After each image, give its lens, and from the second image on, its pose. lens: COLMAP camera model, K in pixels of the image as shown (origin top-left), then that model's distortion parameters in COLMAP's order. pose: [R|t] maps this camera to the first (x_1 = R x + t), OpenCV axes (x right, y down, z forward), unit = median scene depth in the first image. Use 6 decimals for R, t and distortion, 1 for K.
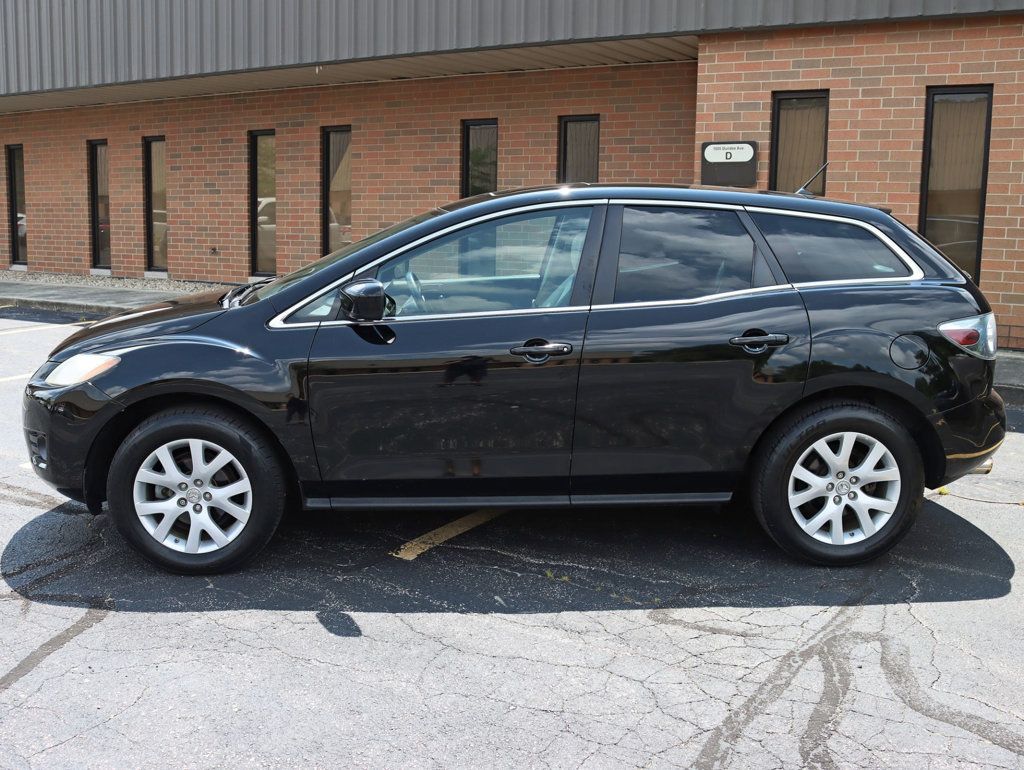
lens RADIAL K [[959.4, 0, 511.9], [0, 959.4, 359.4], [0, 0, 1]] dist [-0.097411, 0.000500]
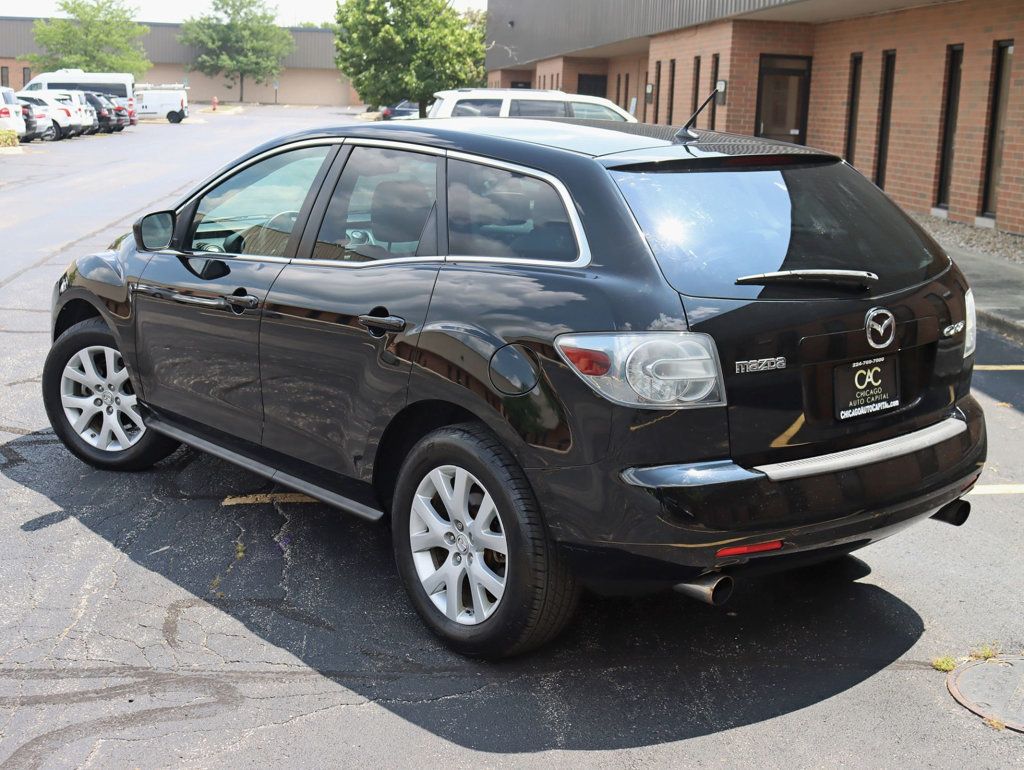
lens RADIAL K [[1247.9, 0, 512.0], [0, 1247.9, 385.0], [0, 0, 1]] dist [-0.087444, 0.003738]
pose [[0.645455, 0.165790, -0.745588, 1.063180], [-0.132430, 0.985665, 0.104530, -0.087017], [0.752230, 0.031269, 0.658158, 0.405013]]
